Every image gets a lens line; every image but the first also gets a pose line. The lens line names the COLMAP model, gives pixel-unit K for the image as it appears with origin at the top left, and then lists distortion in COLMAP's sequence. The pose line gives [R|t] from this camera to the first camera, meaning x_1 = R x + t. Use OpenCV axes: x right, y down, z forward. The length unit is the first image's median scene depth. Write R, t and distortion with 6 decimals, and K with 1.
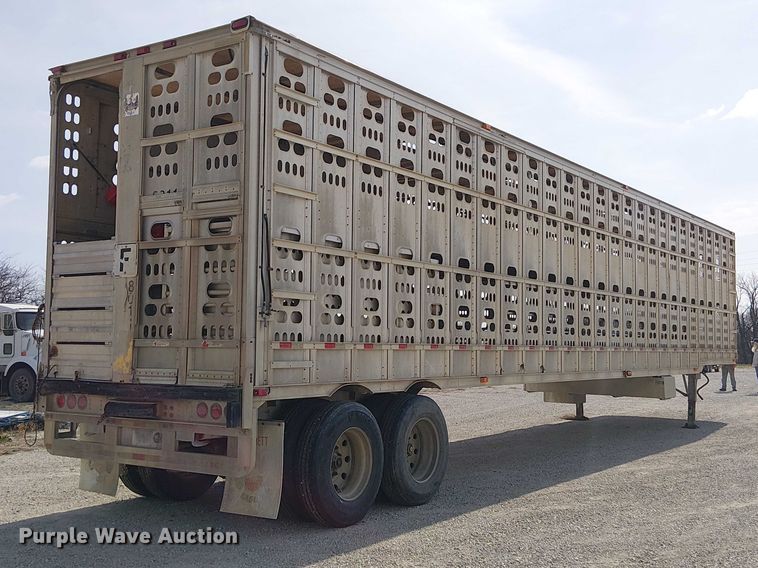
lens RADIAL K [[887.6, 0, 356.3], [0, 887.6, 270.9], [0, 0, 1]] dist [0.074739, -0.013359]
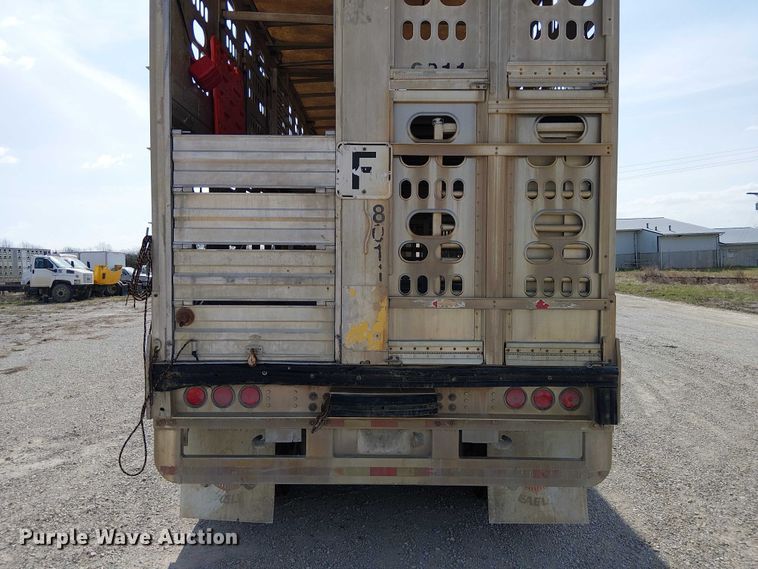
lens RADIAL K [[567.0, 0, 375.8], [0, 567.0, 287.2], [0, 0, 1]] dist [0.129657, -0.248816]
pose [[0.827290, -0.026376, 0.561155, -0.482143], [-0.040011, 0.993594, 0.105688, 0.026267], [-0.560348, -0.109887, 0.820935, 0.664848]]
